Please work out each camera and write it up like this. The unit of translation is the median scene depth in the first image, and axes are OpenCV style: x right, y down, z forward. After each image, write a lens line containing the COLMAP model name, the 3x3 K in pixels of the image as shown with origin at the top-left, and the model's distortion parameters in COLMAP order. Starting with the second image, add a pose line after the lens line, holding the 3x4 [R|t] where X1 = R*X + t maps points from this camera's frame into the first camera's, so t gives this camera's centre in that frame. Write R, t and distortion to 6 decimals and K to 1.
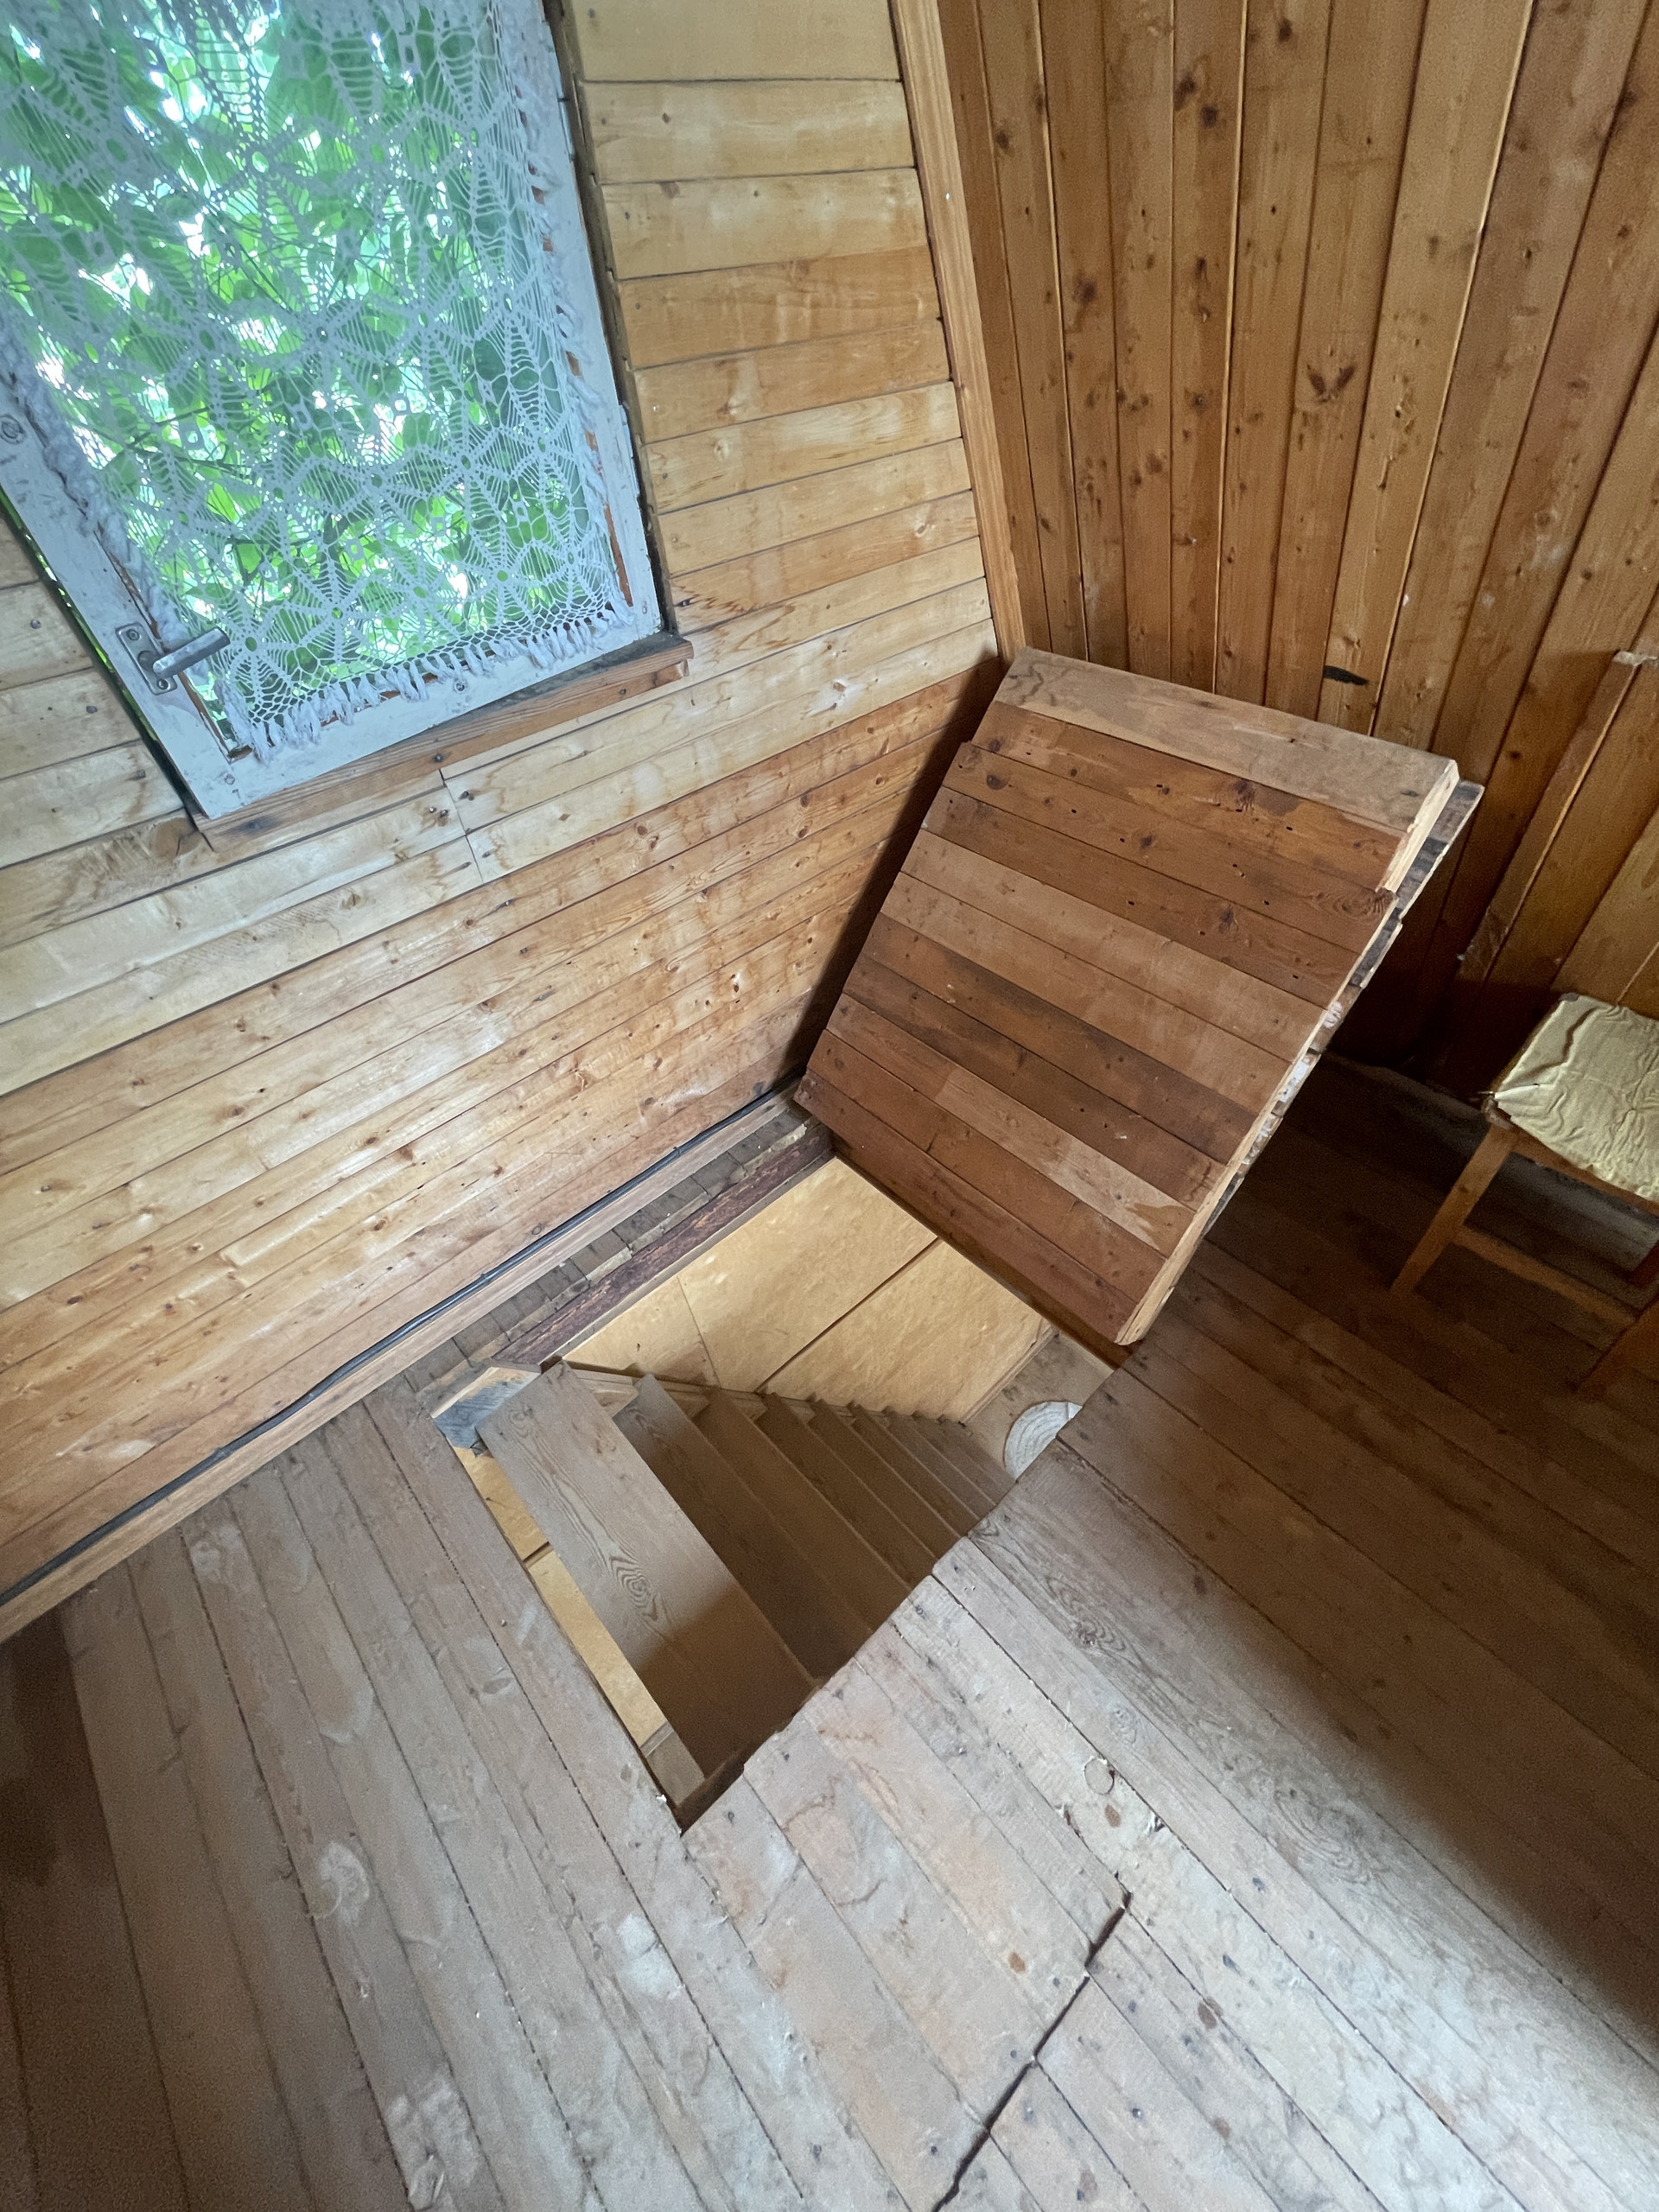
lens RADIAL K [[893.4, 0, 833.6], [0, 893.4, 1100.4], [0, 0, 1]] dist [-0.002677, 0.001564]
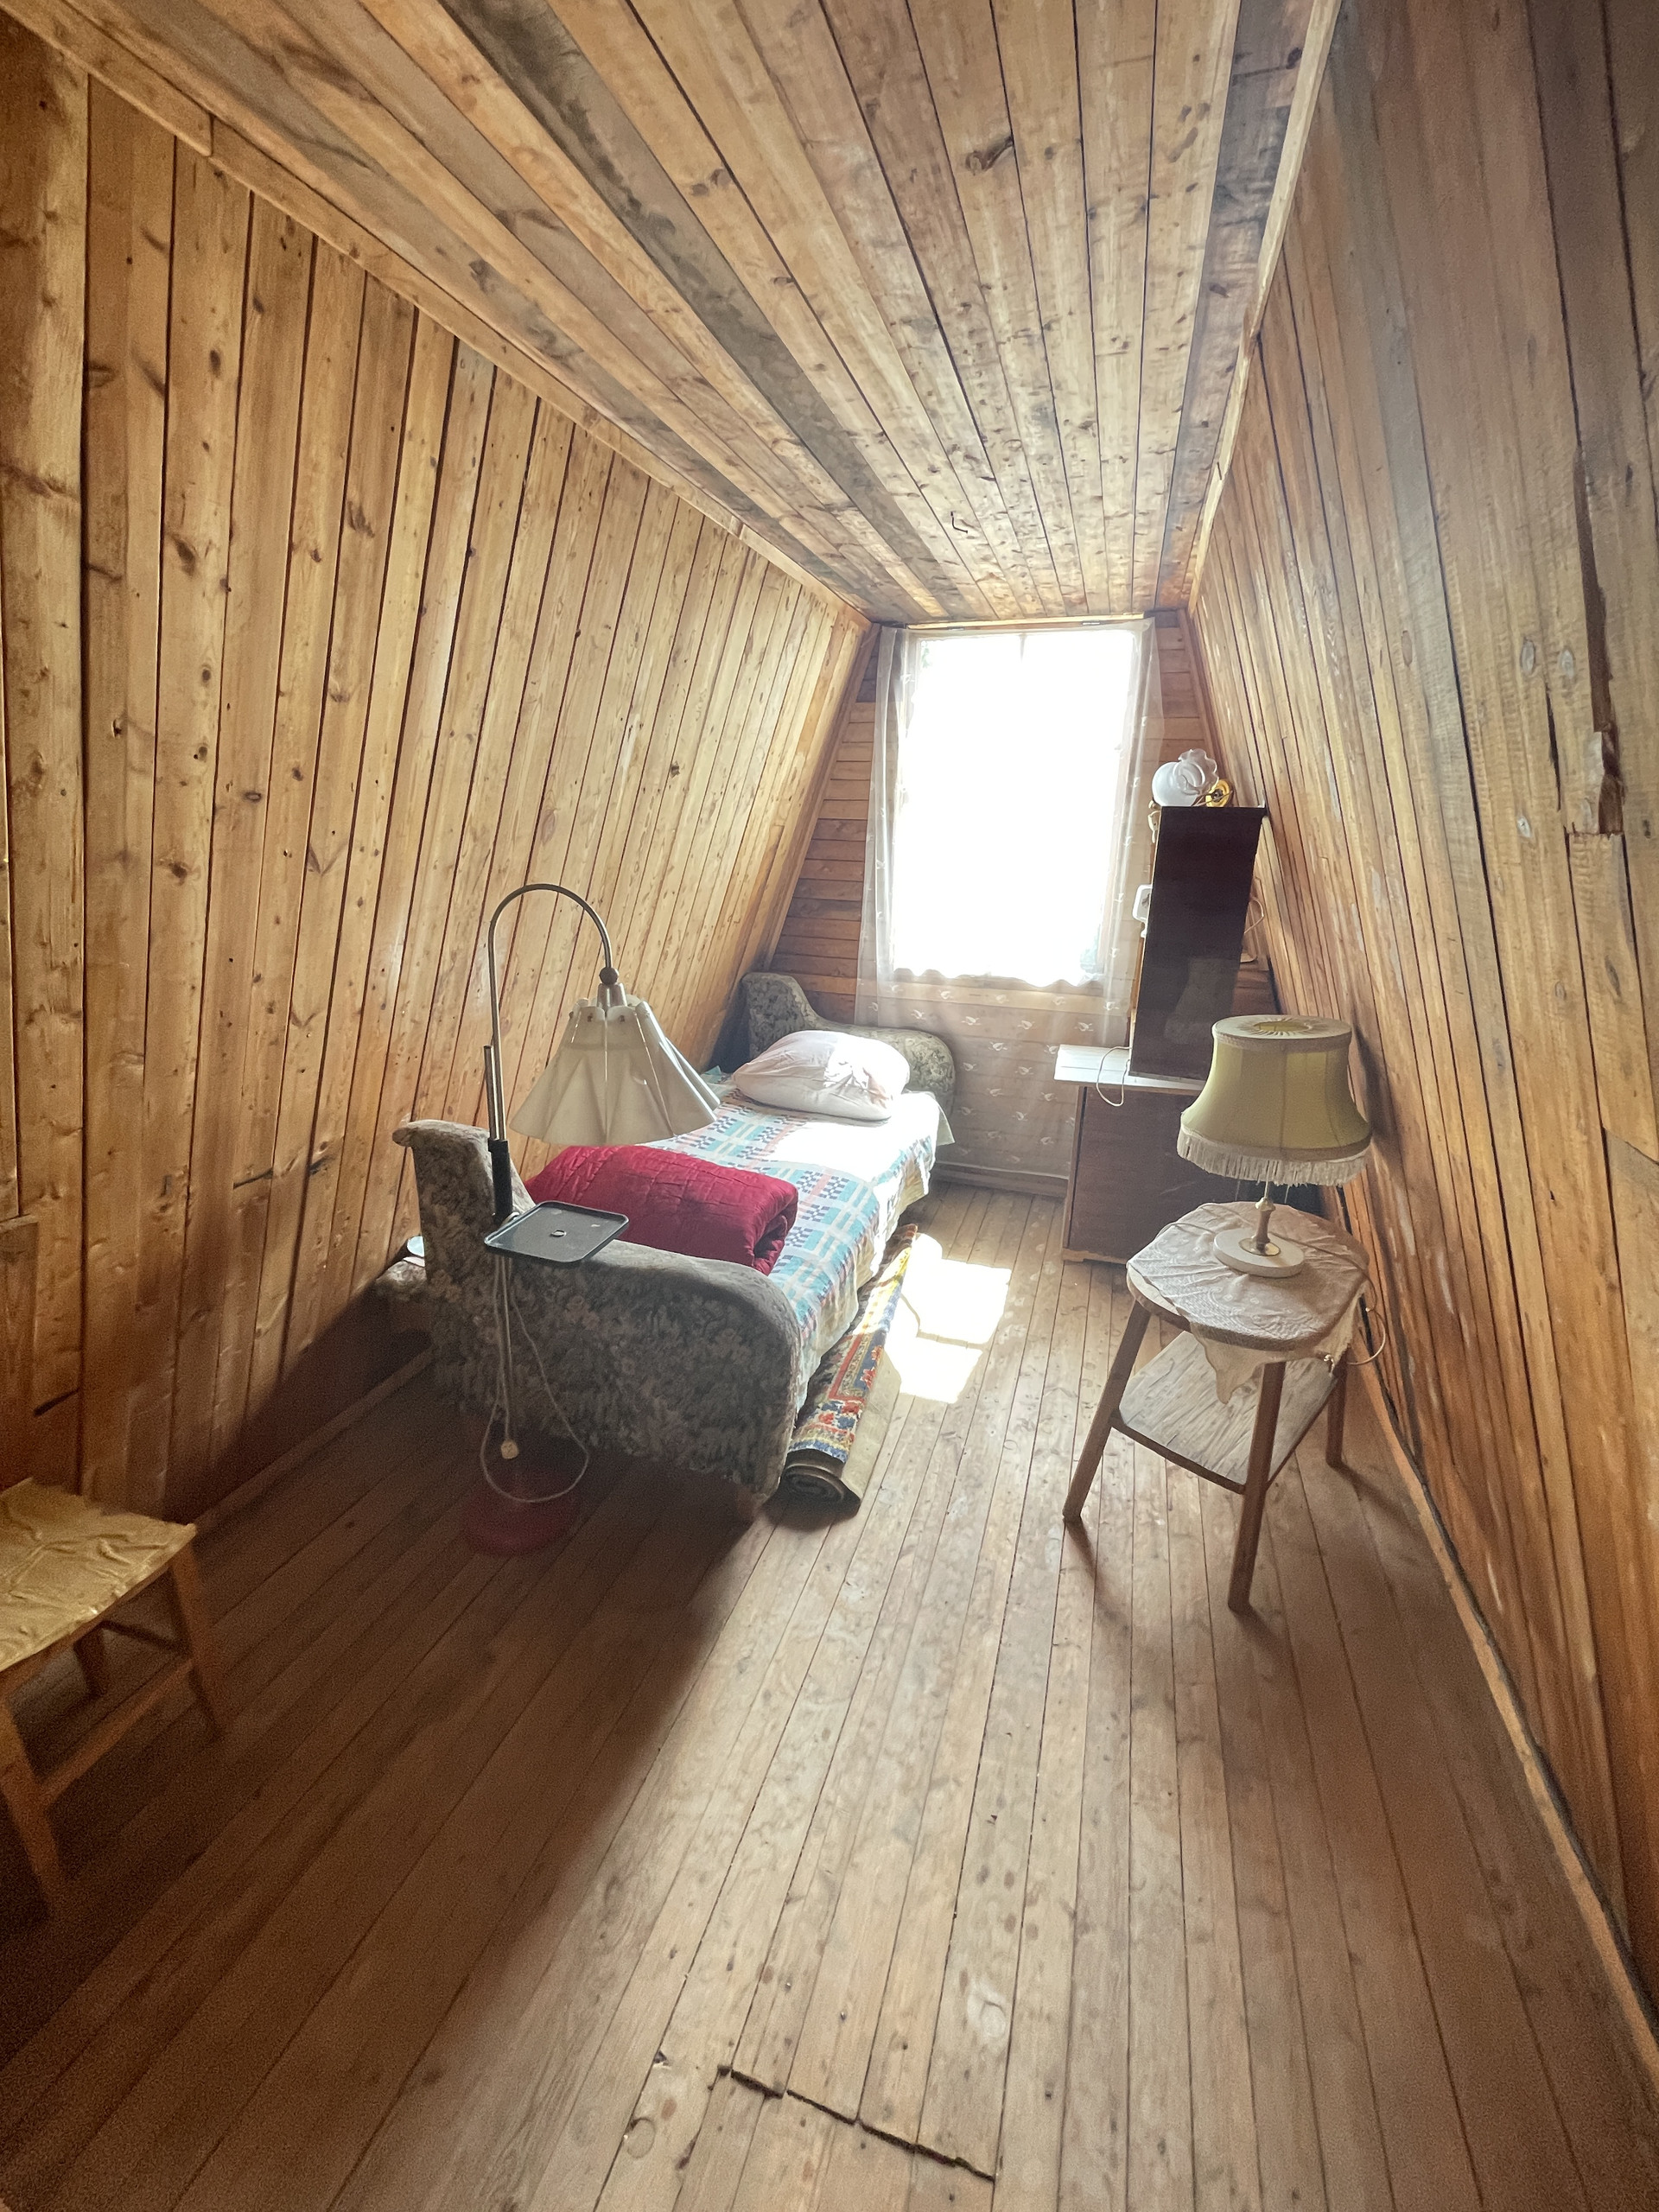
lens RADIAL K [[893.4, 0, 837.6], [0, 893.4, 1105.2], [0, 0, 1]] dist [-0.002677, 0.001564]
pose [[-0.493943, -0.207705, 0.844322, -0.705715], [0.626515, 0.588307, 0.511247, -0.489720], [-0.602909, 0.781507, -0.160460, 0.231334]]
